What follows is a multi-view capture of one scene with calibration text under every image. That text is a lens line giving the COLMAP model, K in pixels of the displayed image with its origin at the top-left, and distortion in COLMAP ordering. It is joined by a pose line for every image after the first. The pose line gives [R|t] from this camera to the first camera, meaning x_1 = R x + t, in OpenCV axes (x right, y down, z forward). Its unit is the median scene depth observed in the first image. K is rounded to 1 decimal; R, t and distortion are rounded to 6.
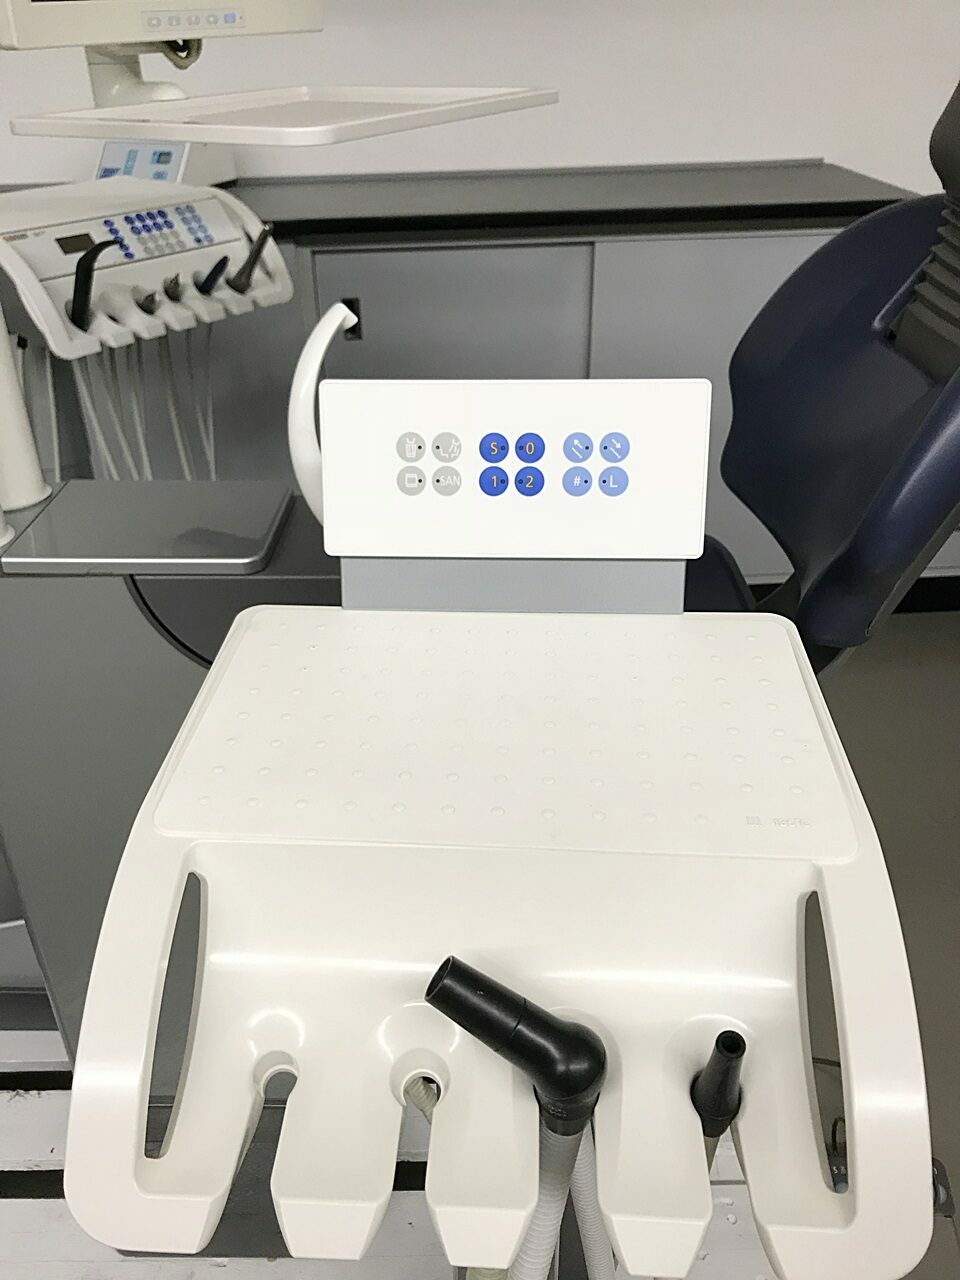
lens RADIAL K [[1013.8, 0, 462.0], [0, 1013.8, 616.3], [0, 0, 1]] dist [0.001974, -0.002327]
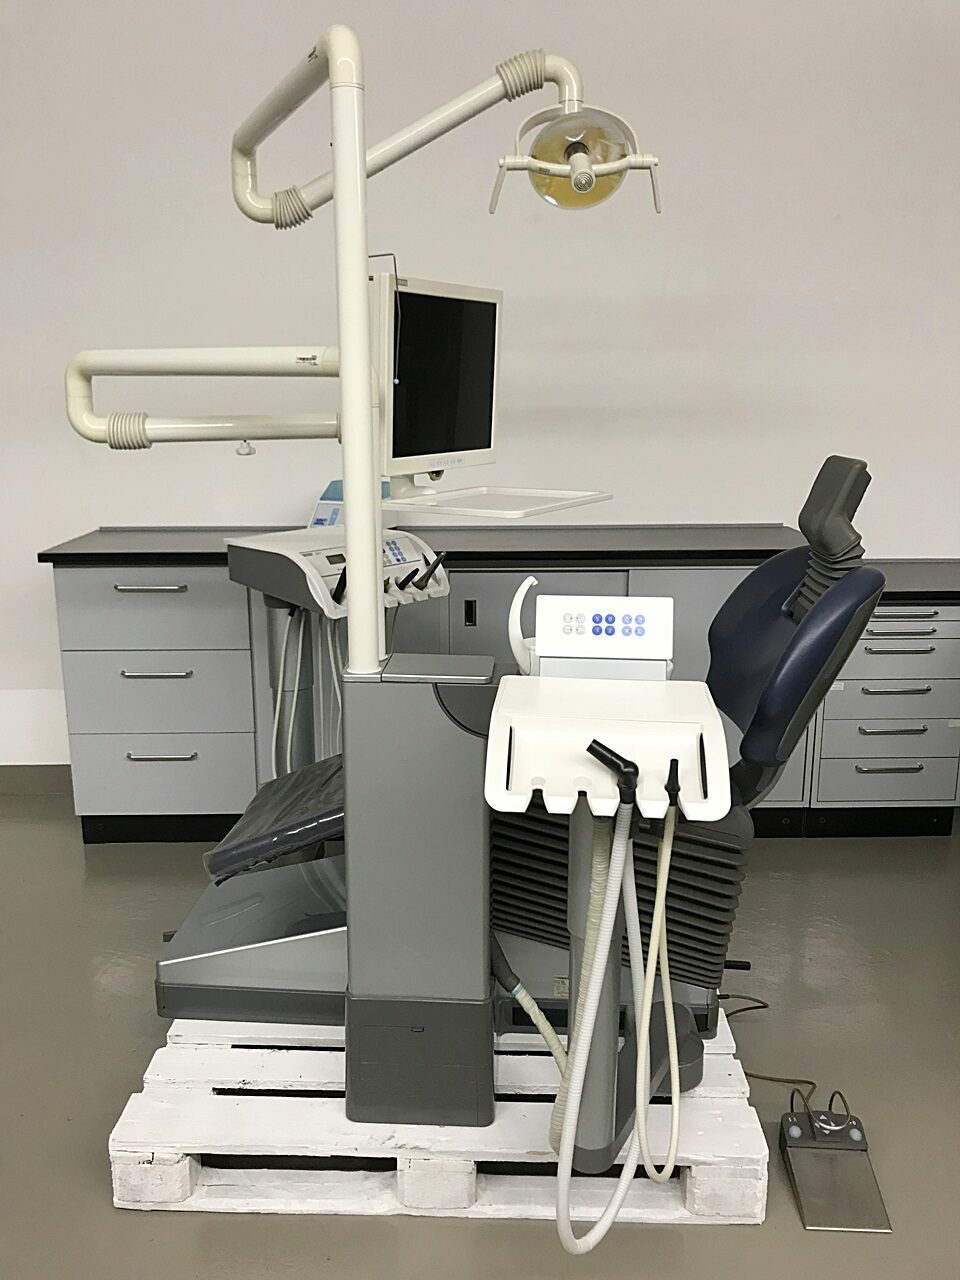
lens RADIAL K [[1013.8, 0, 462.0], [0, 1013.8, 616.3], [0, 0, 1]] dist [0.001974, -0.002327]
pose [[0.998912, 0.026869, -0.038128, -0.132743], [-0.037531, 0.948372, -0.314930, 0.408300], [0.027698, 0.316019, 0.948349, -0.948826]]
